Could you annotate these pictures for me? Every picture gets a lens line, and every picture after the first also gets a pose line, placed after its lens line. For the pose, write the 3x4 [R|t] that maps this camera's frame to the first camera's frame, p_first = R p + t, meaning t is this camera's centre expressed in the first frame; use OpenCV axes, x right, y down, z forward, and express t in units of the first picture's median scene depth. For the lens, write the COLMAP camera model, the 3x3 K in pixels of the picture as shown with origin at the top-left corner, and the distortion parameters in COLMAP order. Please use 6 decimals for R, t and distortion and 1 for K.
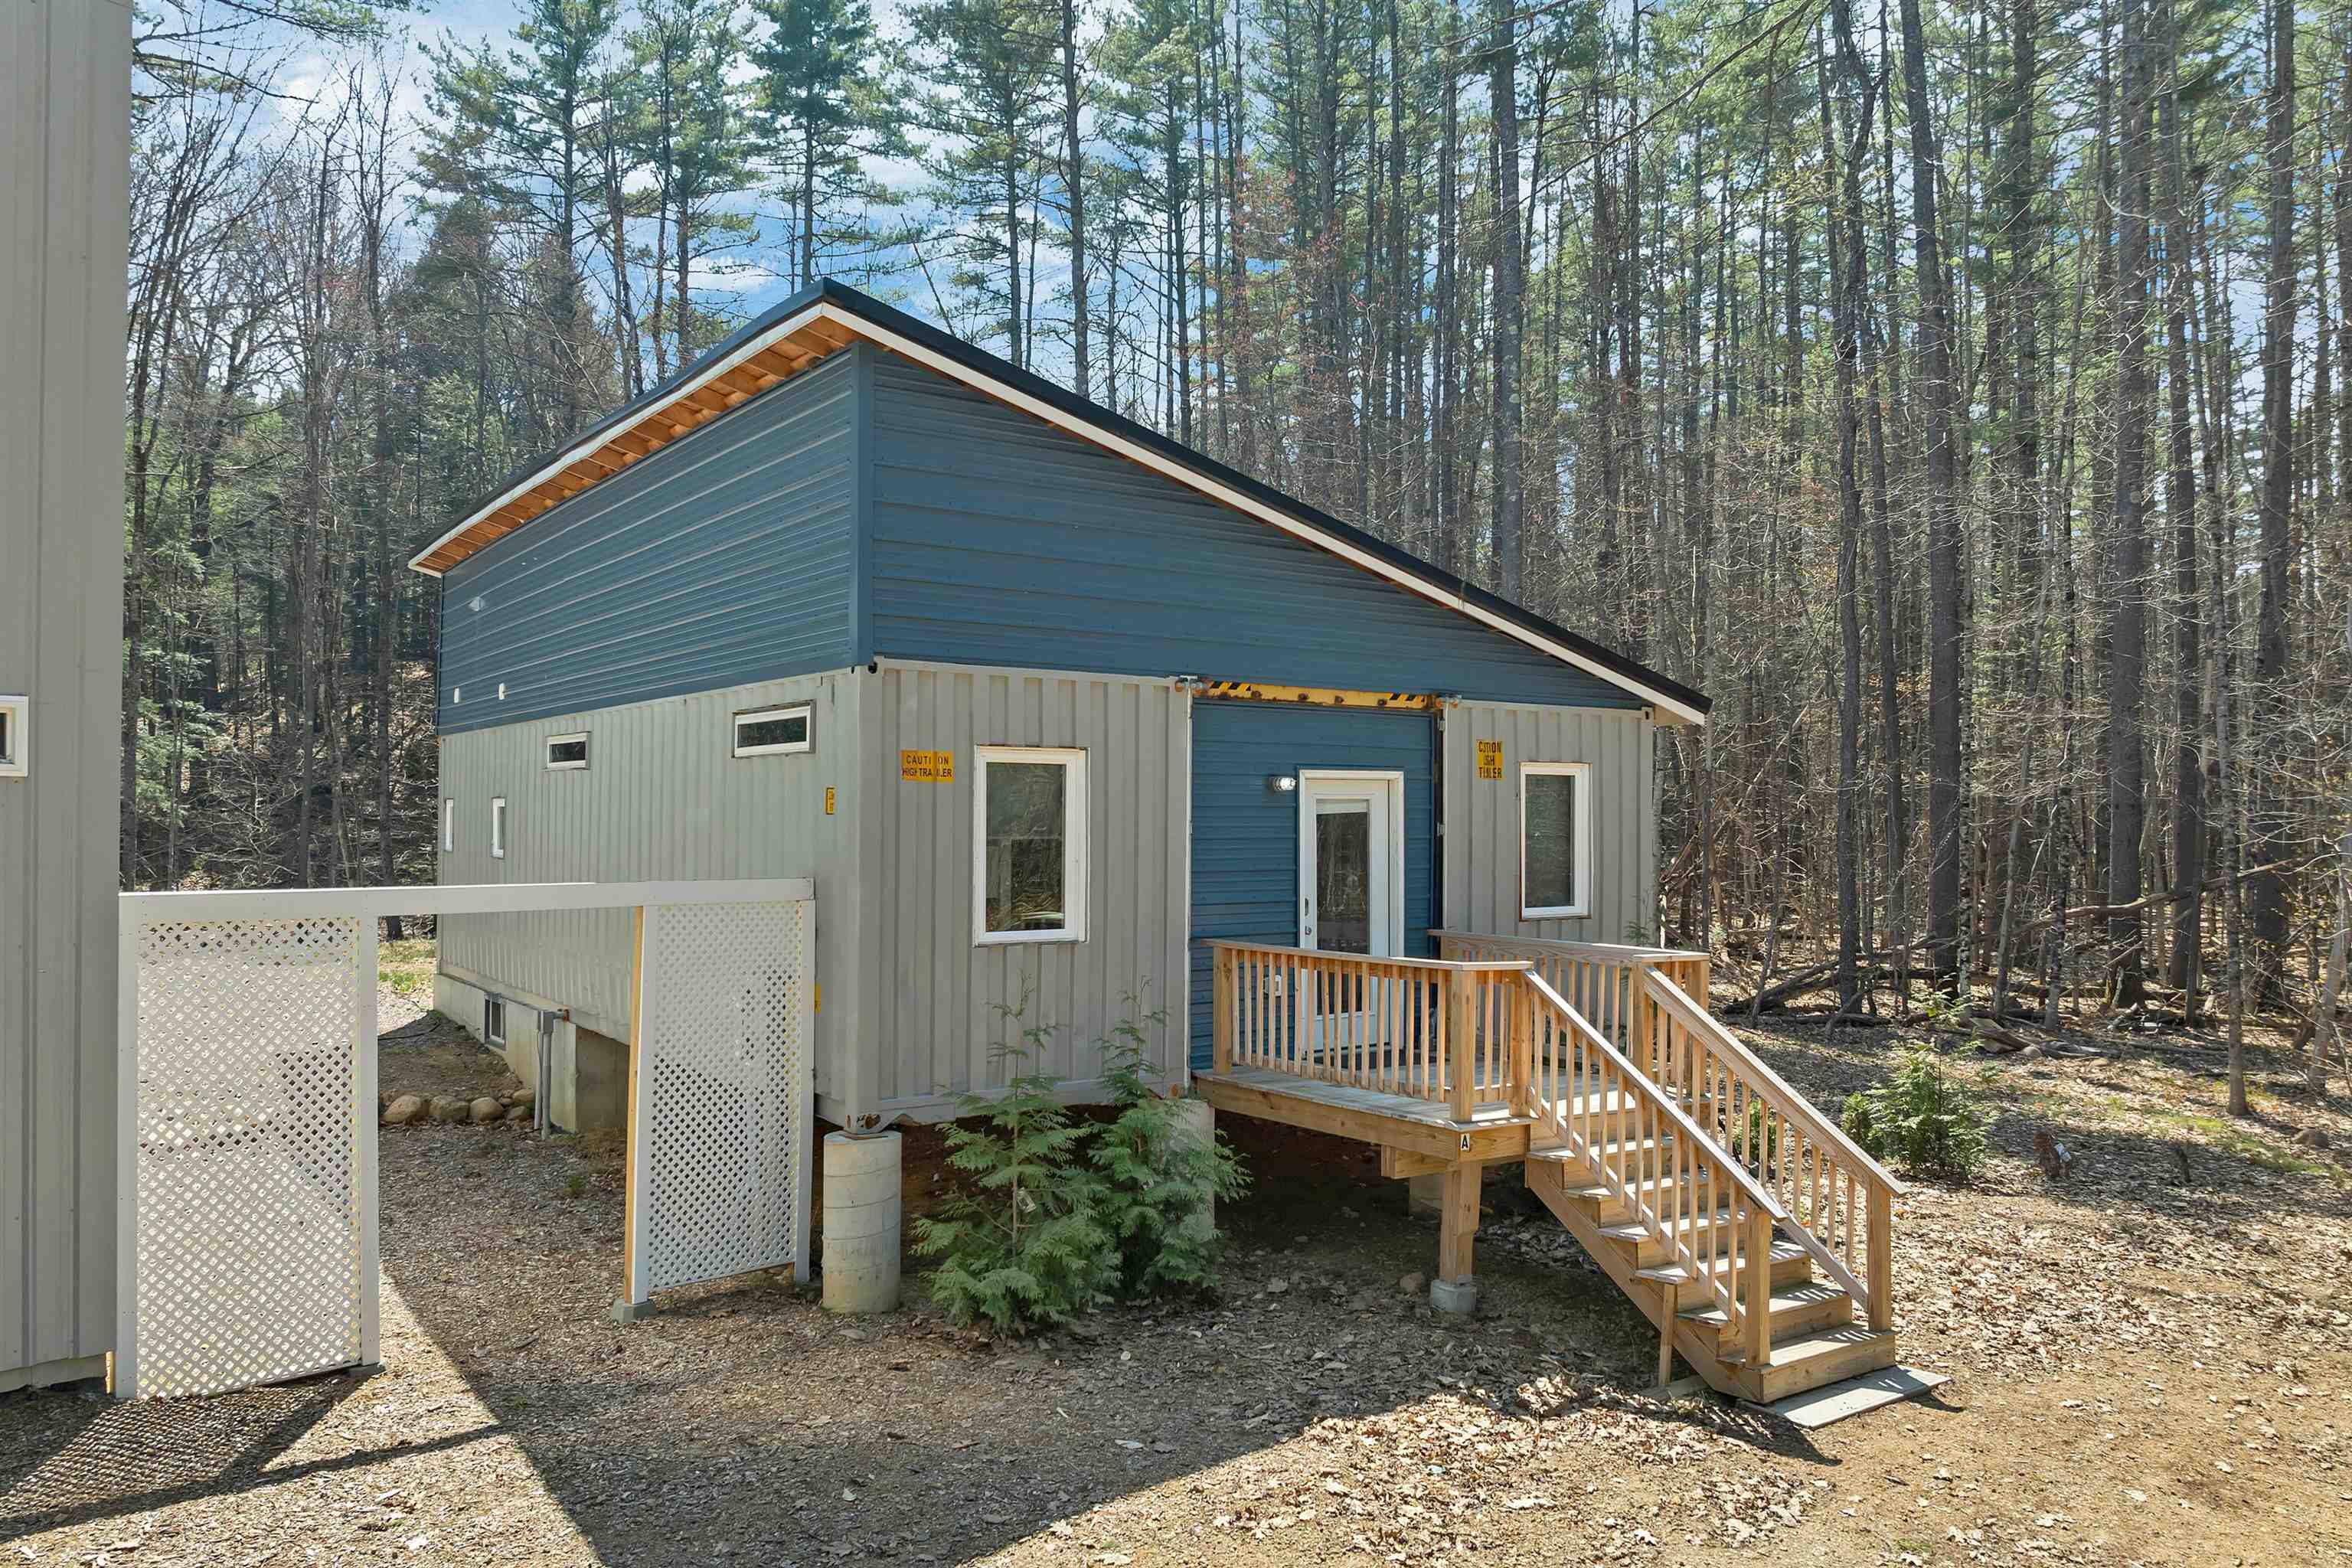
lens RADIAL K [[1699.2, 0, 1180.6], [0, 1699.2, 819.1], [0, 0, 1]] dist [-0.056189, 0.028981]
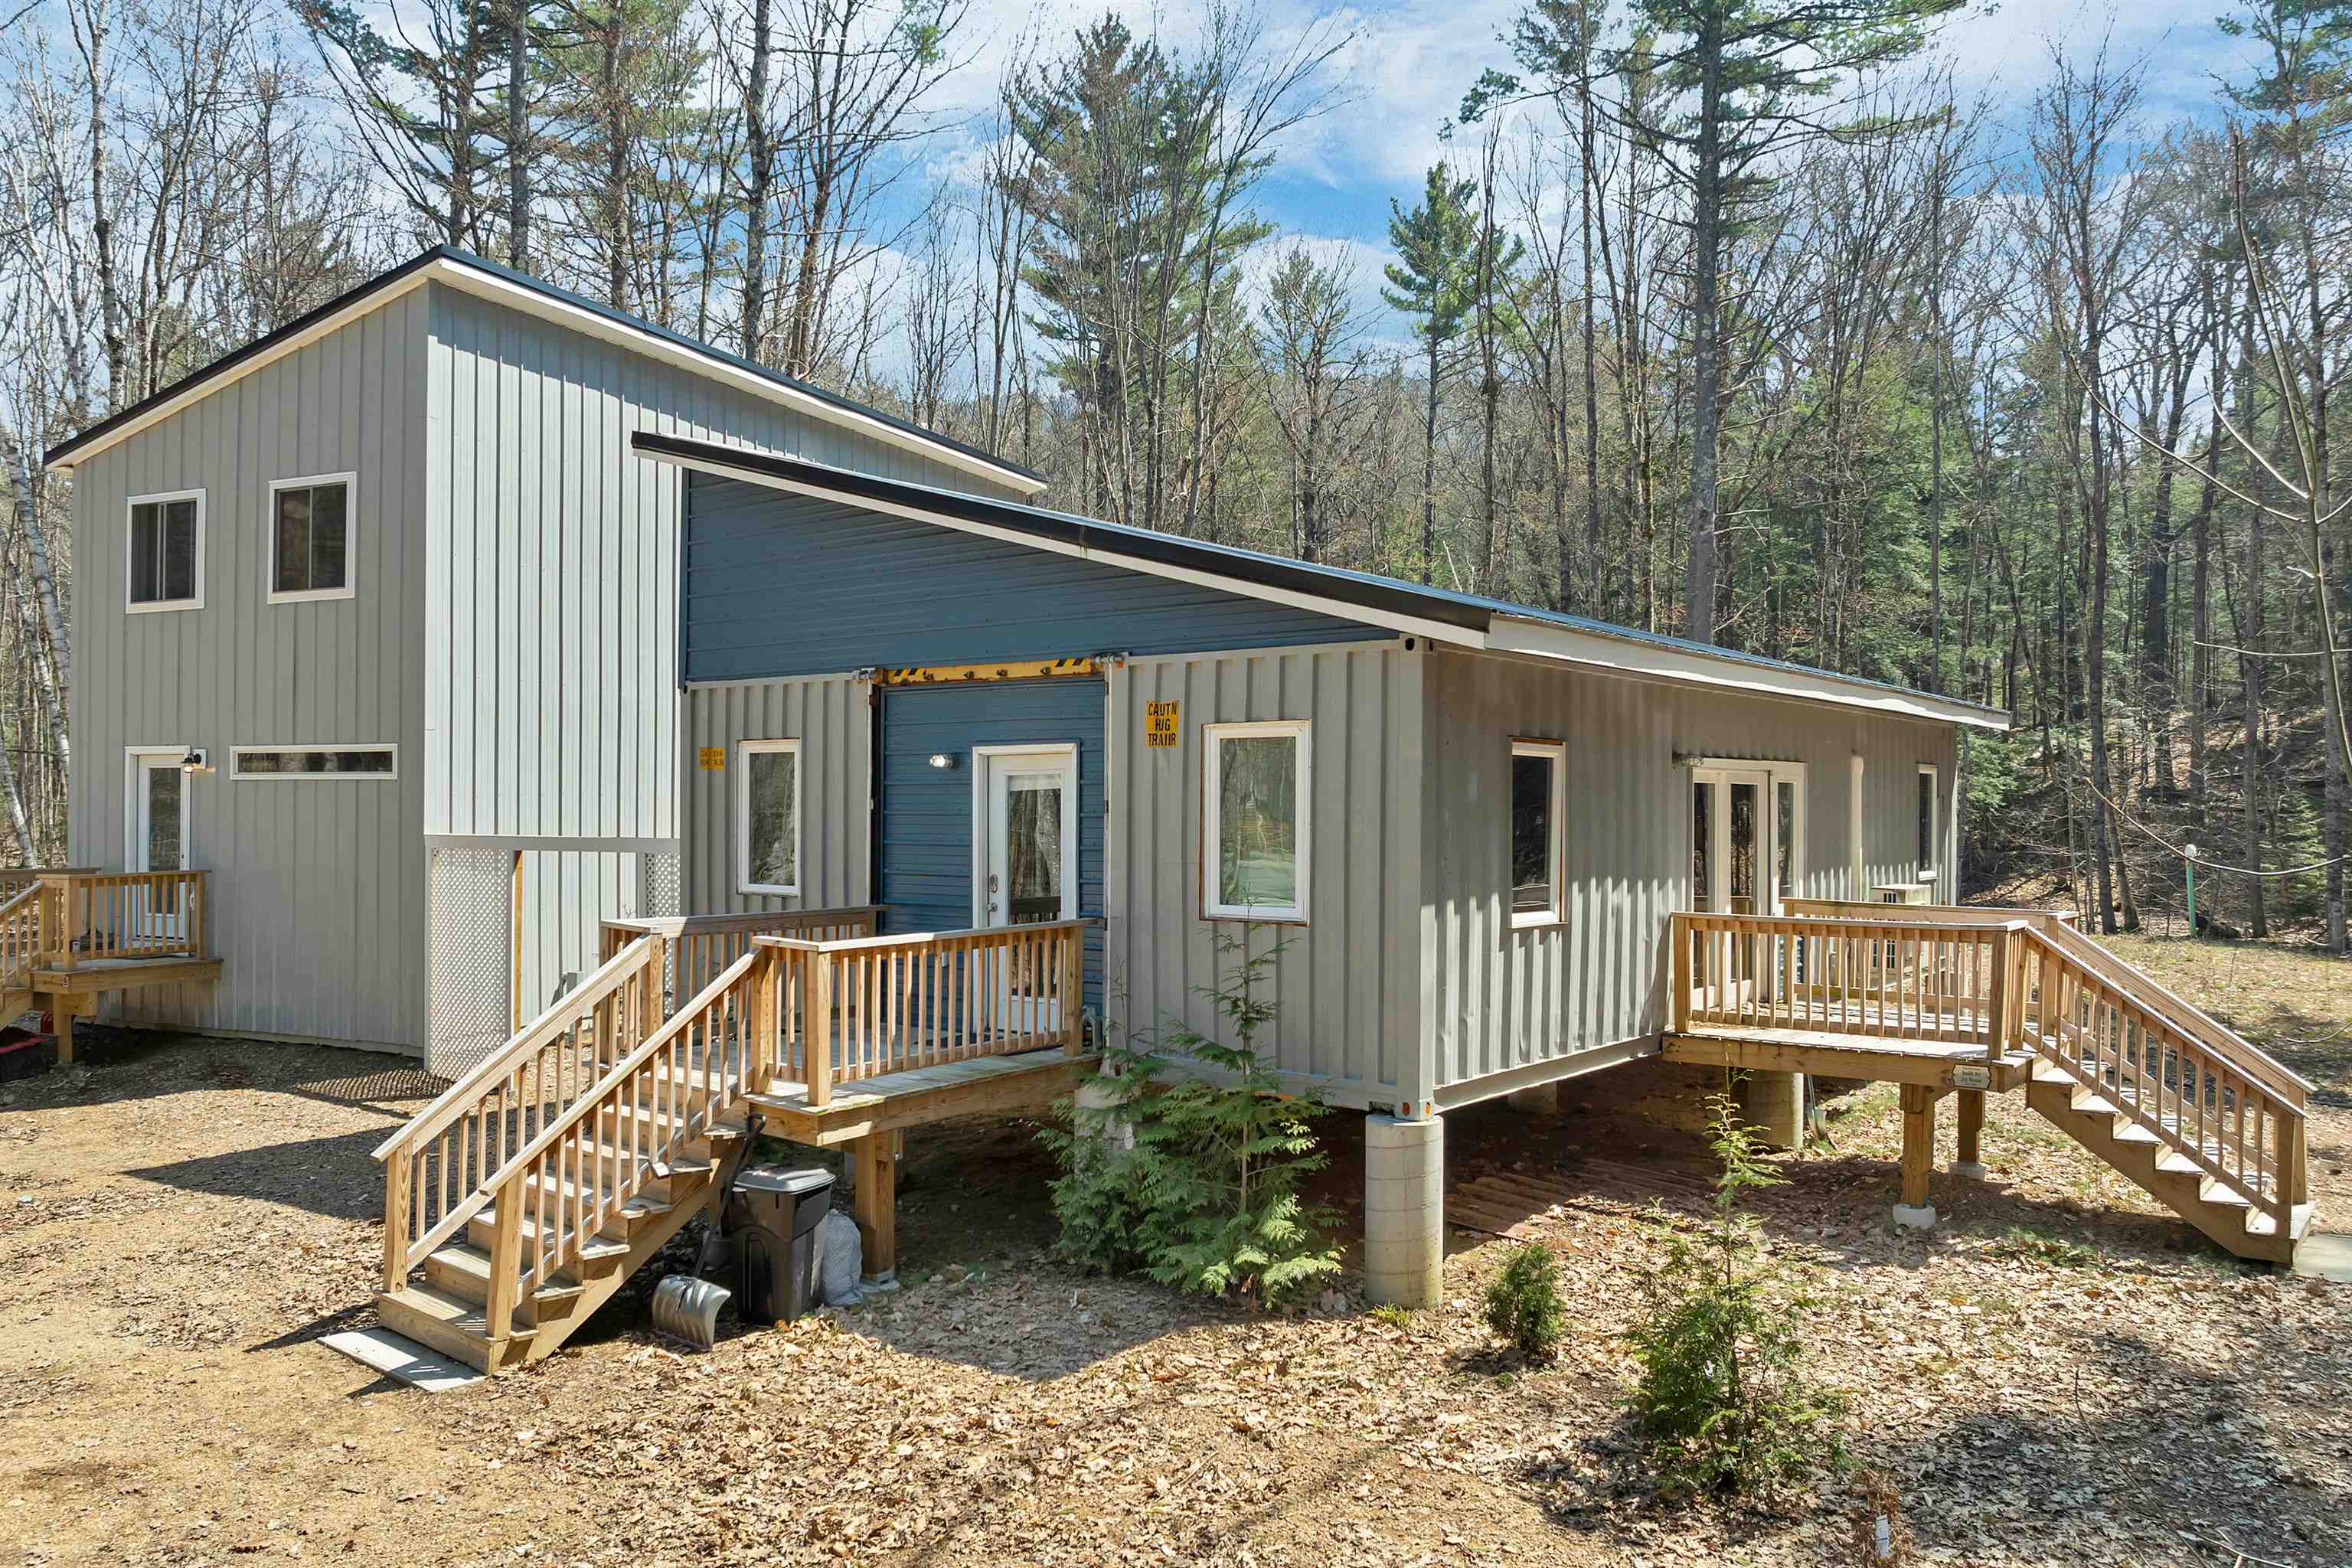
lens RADIAL K [[1699.2, 0, 1180.6], [0, 1699.2, 819.1], [0, 0, 1]] dist [-0.056189, 0.028981]
pose [[0.282646, 0.003950, -0.959216, 1.069726], [-0.003787, 0.999988, 0.003002, 0.010309], [0.959217, 0.002784, 0.282657, 0.831008]]
